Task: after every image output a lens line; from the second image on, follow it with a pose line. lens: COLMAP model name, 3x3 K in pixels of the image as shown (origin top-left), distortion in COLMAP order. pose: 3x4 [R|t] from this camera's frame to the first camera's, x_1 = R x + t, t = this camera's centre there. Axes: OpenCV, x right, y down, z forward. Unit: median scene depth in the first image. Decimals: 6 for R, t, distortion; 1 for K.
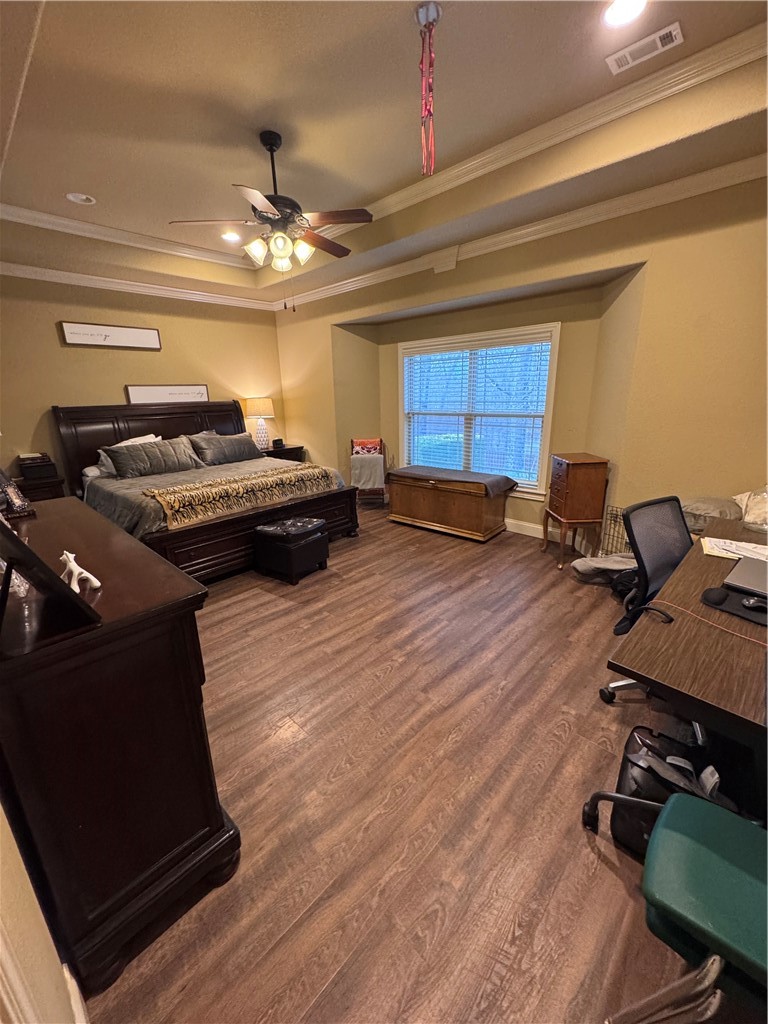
lens RADIAL K [[409.9, 0, 384.2], [0, 409.9, 510.9], [0, 0, 1]] dist [-0.002291, 0.000474]
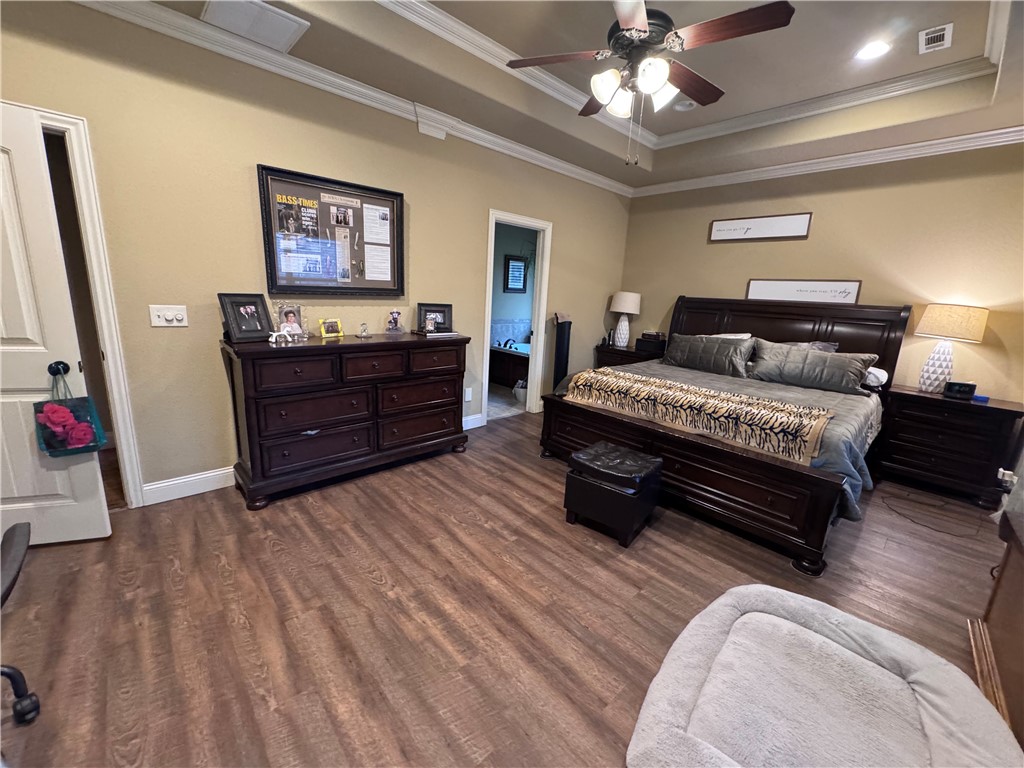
lens RADIAL K [[409.9, 0, 513.0], [0, 409.9, 382.3], [0, 0, 1]] dist [-0.002291, 0.000474]
pose [[-0.059583, 0.235797, -0.969974, 0.544484], [-0.327222, 0.913396, 0.242144, -0.217334], [0.943067, 0.331825, 0.022735, 0.836331]]
